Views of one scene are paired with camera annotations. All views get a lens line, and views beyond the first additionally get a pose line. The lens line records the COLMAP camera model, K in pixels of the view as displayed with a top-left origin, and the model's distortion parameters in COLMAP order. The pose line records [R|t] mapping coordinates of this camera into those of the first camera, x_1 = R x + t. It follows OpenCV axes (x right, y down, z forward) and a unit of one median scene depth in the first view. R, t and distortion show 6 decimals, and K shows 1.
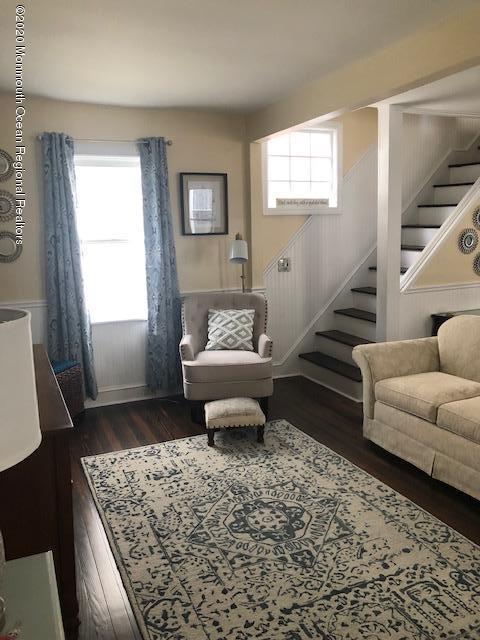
lens RADIAL K [[517.2, 0, 237.1], [0, 517.2, 322.7], [0, 0, 1]] dist [0.040545, -0.059414]
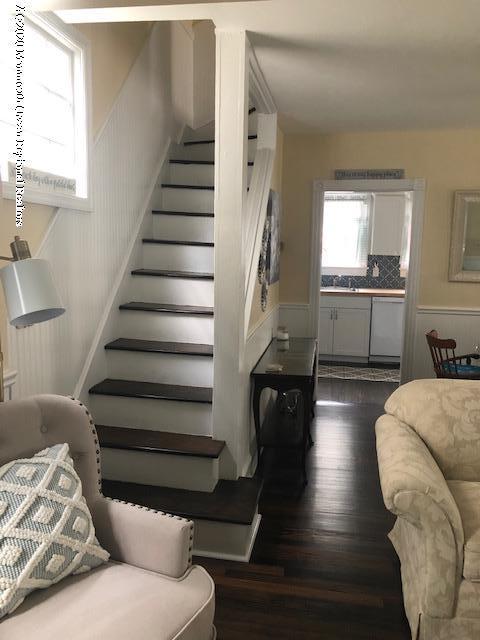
lens RADIAL K [[517.2, 0, 241.2], [0, 517.2, 314.9], [0, 0, 1]] dist [0.040545, -0.059414]
pose [[0.551012, -0.071408, 0.831436, -0.209694], [0.108322, 0.994023, 0.013585, -0.111918], [-0.827437, 0.082577, 0.555454, 0.698213]]
